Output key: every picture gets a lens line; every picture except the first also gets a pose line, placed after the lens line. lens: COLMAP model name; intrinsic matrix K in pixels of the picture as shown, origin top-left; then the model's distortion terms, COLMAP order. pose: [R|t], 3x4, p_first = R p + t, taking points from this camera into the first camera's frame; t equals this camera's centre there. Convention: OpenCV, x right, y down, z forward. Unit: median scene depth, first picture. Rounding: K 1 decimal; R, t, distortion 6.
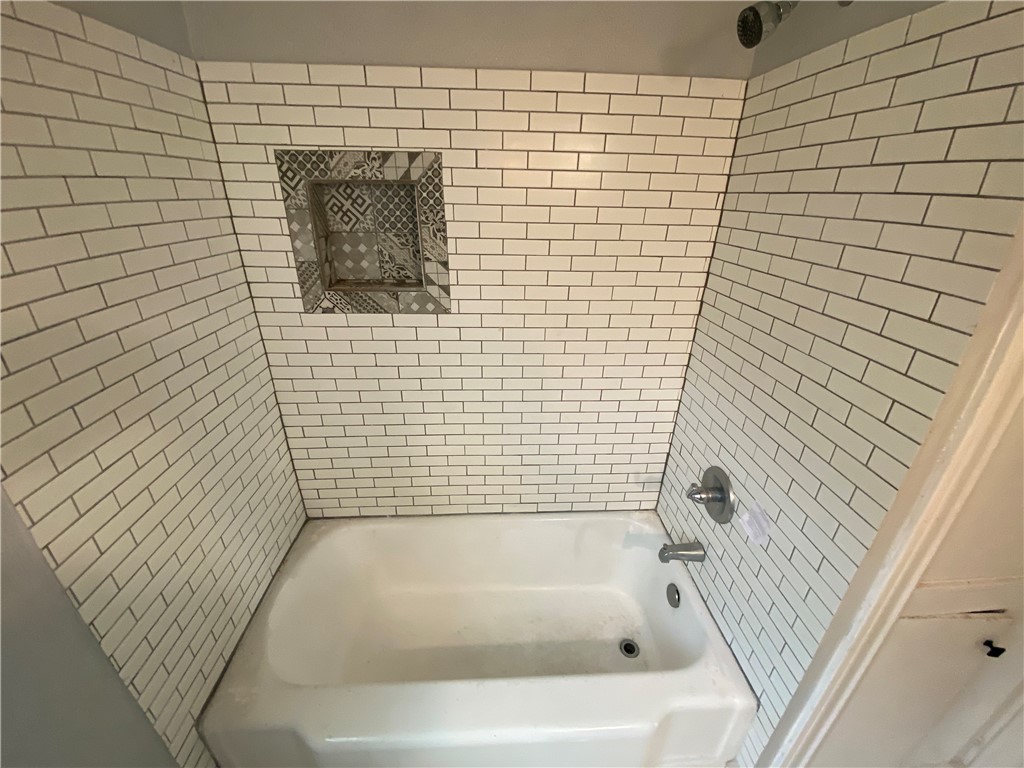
lens RADIAL K [[417.8, 0, 512.0], [0, 417.8, 384.0], [0, 0, 1]] dist [0.025947, -0.024083]
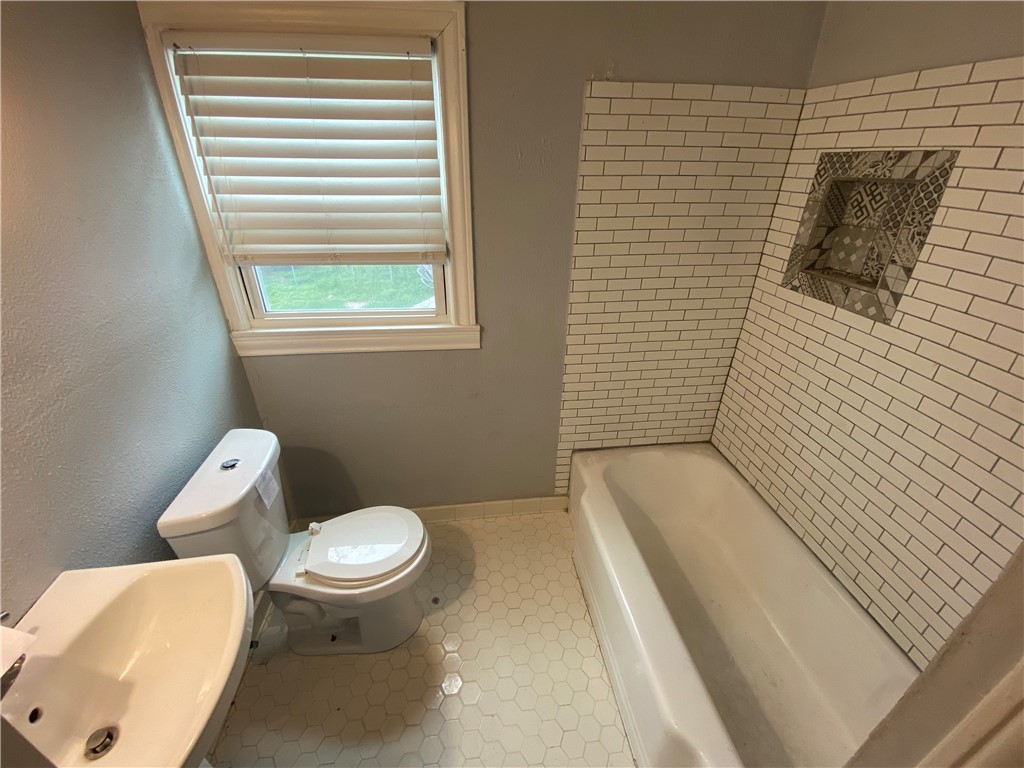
lens RADIAL K [[417.8, 0, 512.0], [0, 417.8, 384.0], [0, 0, 1]] dist [0.025947, -0.024083]
pose [[0.088386, 0.443585, -0.891864, 0.684392], [-0.430370, 0.824489, 0.367424, -0.049338], [0.898315, 0.351356, 0.263779, 0.080172]]
